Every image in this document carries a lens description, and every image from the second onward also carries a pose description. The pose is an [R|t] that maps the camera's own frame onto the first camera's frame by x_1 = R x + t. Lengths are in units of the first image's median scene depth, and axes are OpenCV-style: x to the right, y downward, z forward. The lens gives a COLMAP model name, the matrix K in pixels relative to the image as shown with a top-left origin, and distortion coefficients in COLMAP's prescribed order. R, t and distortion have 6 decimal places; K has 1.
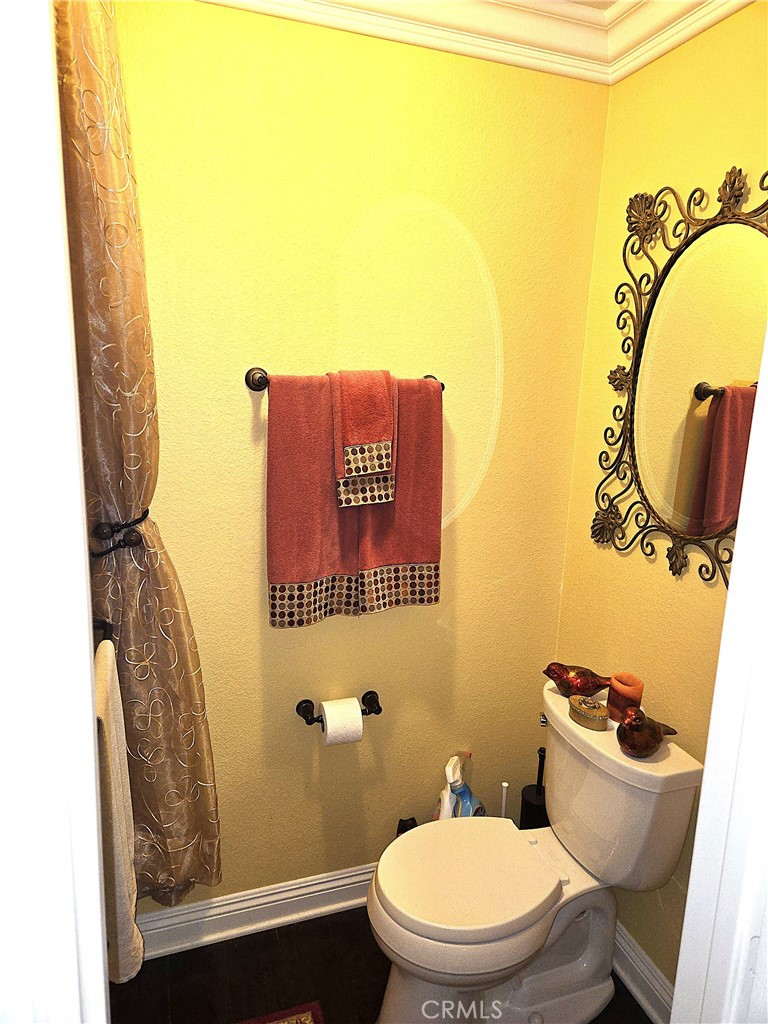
lens RADIAL K [[663.1, 0, 399.9], [0, 663.1, 514.6], [0, 0, 1]] dist [0.076928, -0.081649]
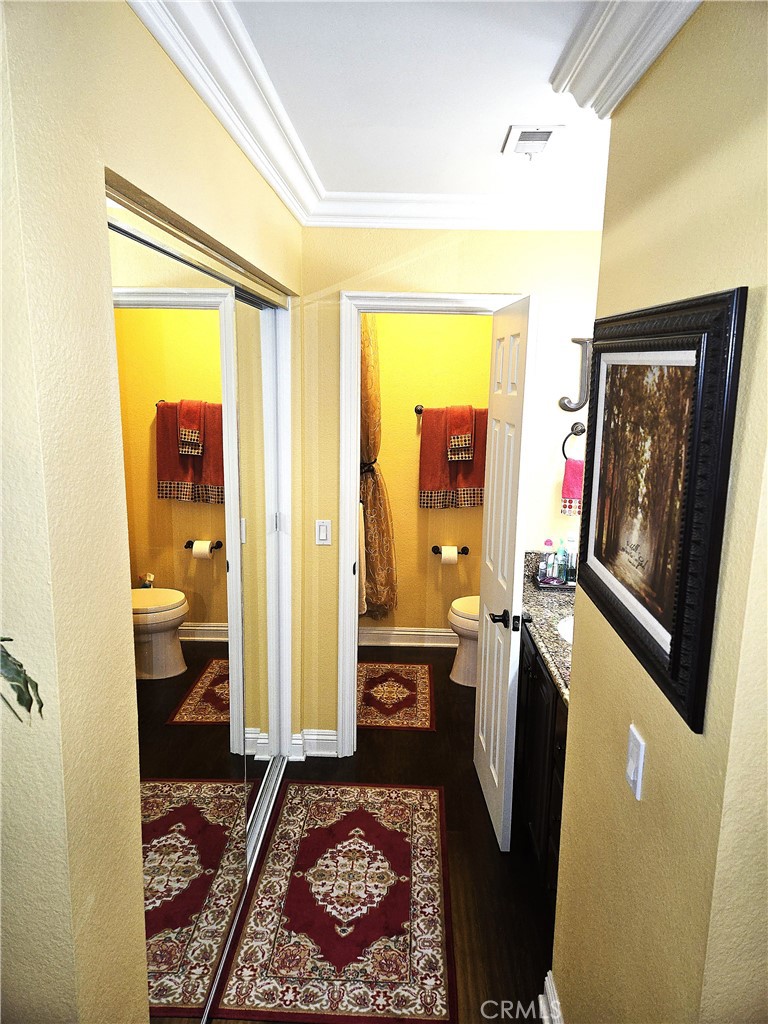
lens RADIAL K [[682.8, 0, 384.0], [0, 682.8, 512.0], [0, 0, 1]] dist [0.036894, -0.003987]
pose [[0.934259, 0.044455, -0.353814, 0.600751], [-0.051700, 0.998602, -0.011047, 0.222165], [0.352828, 0.028613, 0.935251, -1.473612]]
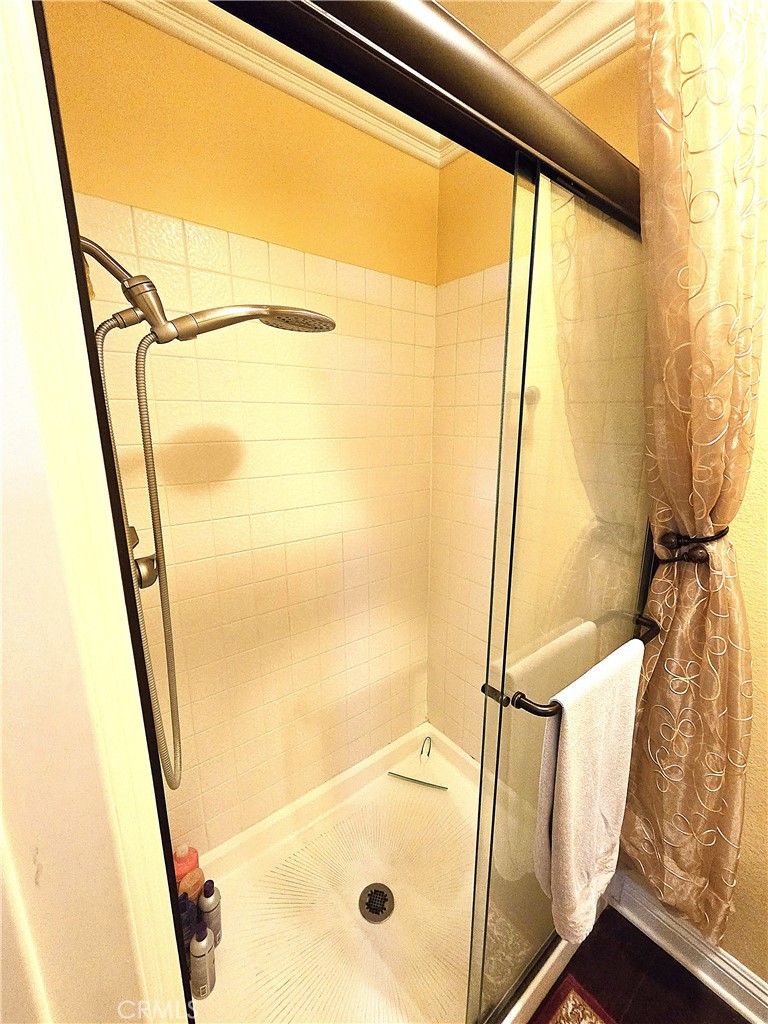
lens RADIAL K [[419.0, 0, 384.0], [0, 419.0, 512.0], [0, 0, 1]] dist [0.000342, 0.000225]
pose [[0.330117, 0.172513, -0.928042, 0.007324], [-0.173273, 0.977527, 0.120076, -0.018256], [0.927900, 0.121165, 0.352590, 0.323007]]
